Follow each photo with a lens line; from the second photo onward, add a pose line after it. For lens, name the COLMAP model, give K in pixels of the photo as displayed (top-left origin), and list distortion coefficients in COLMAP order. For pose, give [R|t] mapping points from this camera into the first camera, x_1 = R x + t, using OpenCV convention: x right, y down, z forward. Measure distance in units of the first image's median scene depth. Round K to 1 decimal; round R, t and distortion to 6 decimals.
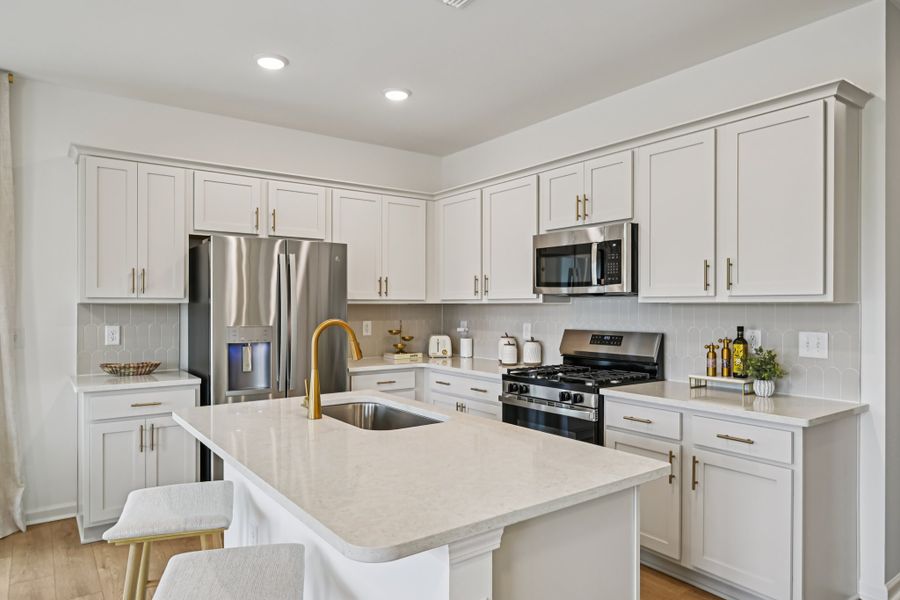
lens RADIAL K [[574.1, 0, 450.2], [0, 574.1, 302.6], [0, 0, 1]] dist [-0.000250, -0.000332]
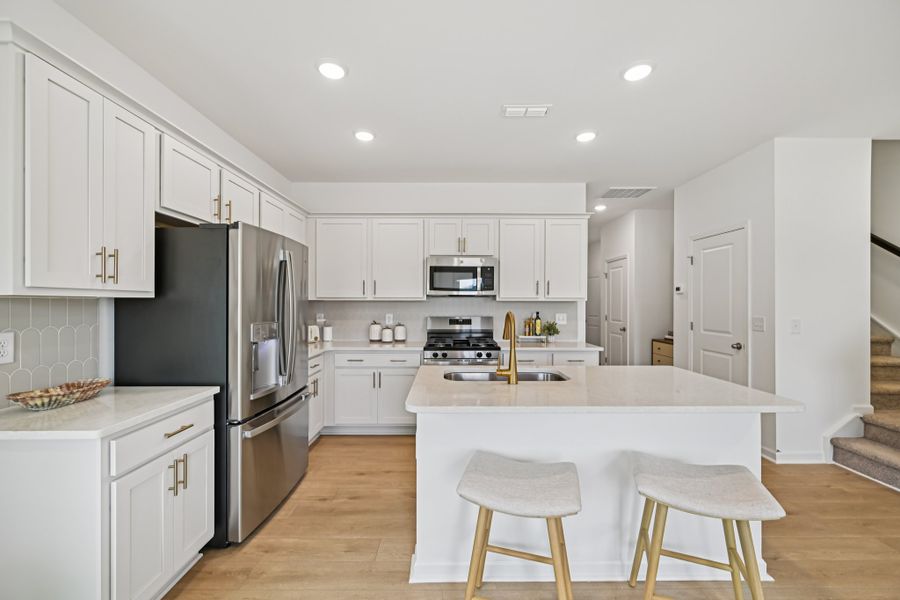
lens RADIAL K [[358.0, 0, 450.8], [0, 358.0, 291.5], [0, 0, 1]] dist [0.005023, -0.000226]
pose [[0.576284, 0.026565, 0.816817, -0.601373], [-0.006142, 0.999584, -0.028176, 0.003876], [-0.817226, 0.011221, 0.576208, 0.370425]]
